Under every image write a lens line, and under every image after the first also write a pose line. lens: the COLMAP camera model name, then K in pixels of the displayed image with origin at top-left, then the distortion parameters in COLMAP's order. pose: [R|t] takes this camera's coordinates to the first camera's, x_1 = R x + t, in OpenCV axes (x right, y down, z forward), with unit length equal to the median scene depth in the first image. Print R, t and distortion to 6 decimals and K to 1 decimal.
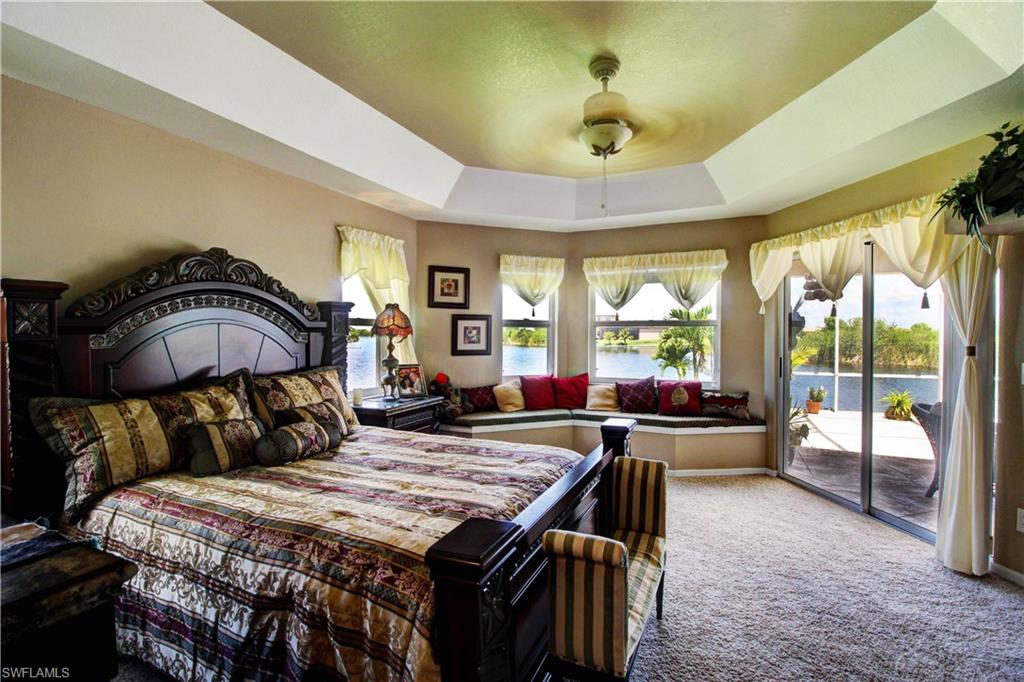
lens RADIAL K [[473.2, 0, 511.3], [0, 473.2, 335.5], [0, 0, 1]] dist [0.001122, -0.013650]
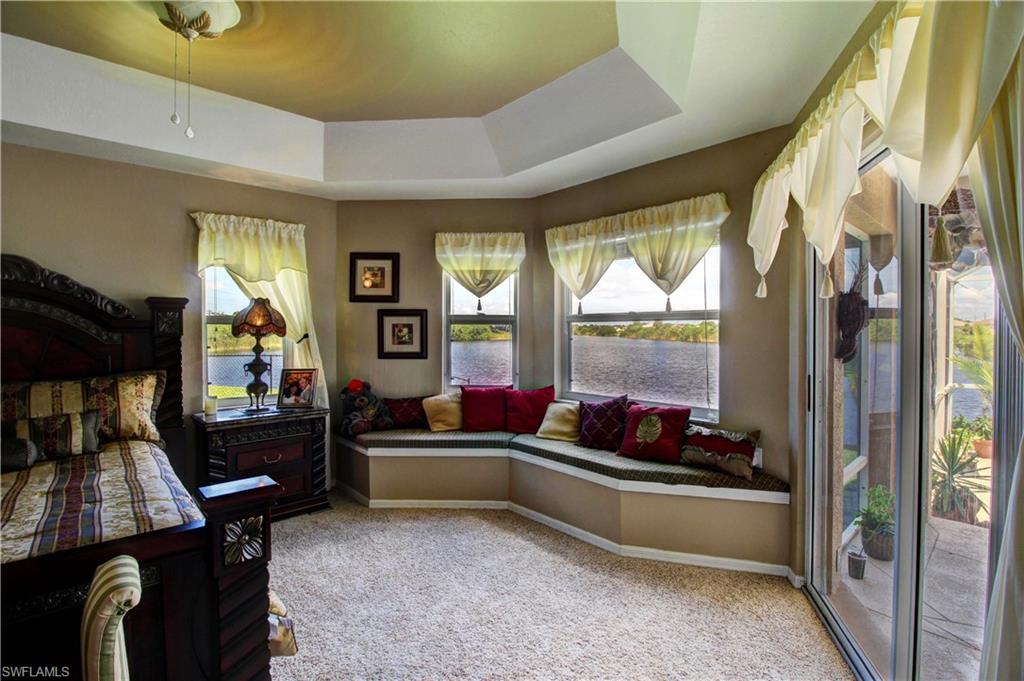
lens RADIAL K [[473.2, 0, 511.3], [0, 473.2, 335.0], [0, 0, 1]] dist [0.001122, -0.013650]
pose [[0.922379, 0.000703, -0.386284, 0.419388], [0.001753, 0.999980, 0.006006, -0.004167], [0.386281, -0.006217, 0.922360, 0.323091]]
